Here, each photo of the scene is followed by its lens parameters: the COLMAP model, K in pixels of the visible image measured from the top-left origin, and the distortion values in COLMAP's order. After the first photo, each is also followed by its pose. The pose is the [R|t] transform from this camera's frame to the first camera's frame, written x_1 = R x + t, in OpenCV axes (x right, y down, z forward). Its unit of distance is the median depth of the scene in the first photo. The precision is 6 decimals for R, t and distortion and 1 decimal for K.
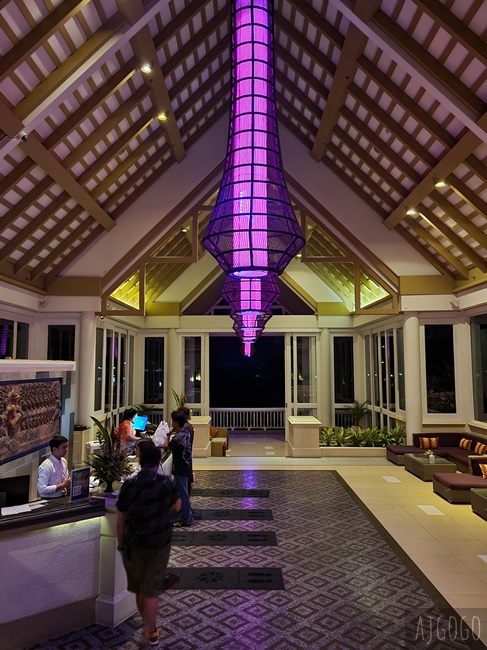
lens RADIAL K [[474.8, 0, 243.5], [0, 474.8, 325.0], [0, 0, 1]] dist [0.052638, -0.051217]
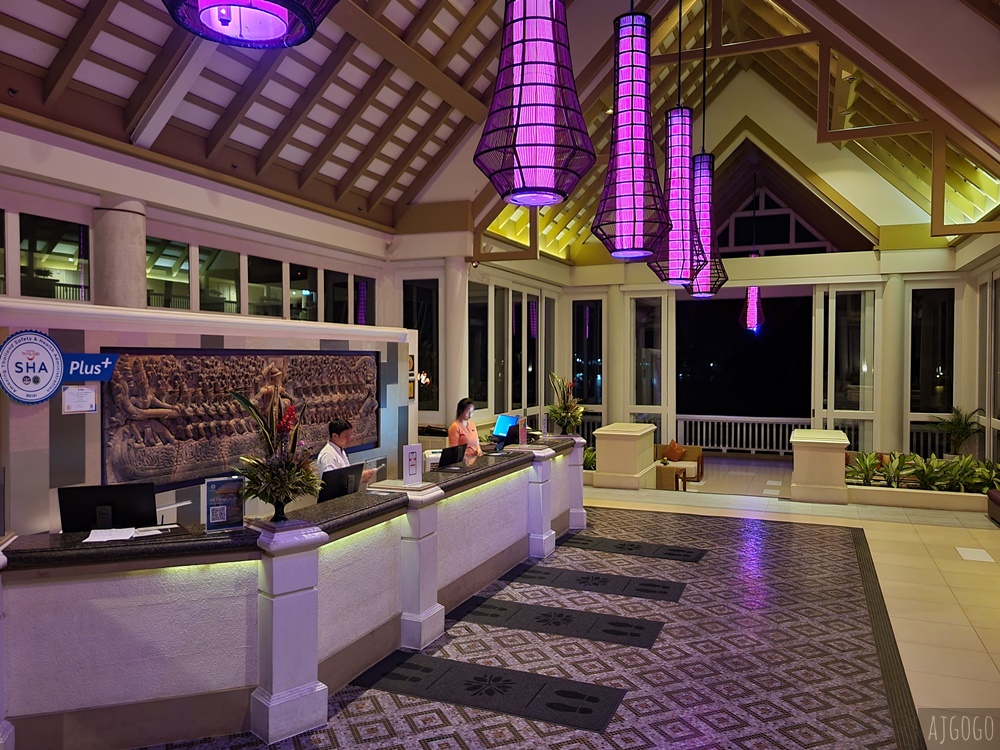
lens RADIAL K [[730.5, 0, 498.5], [0, 730.5, 371.6], [0, 0, 1]] dist [0.052638, -0.051217]
pose [[0.934514, 0.009790, -0.355793, 0.083133], [0.029782, 0.993965, 0.105574, 0.023784], [0.354679, -0.109256, 0.928583, 0.083173]]
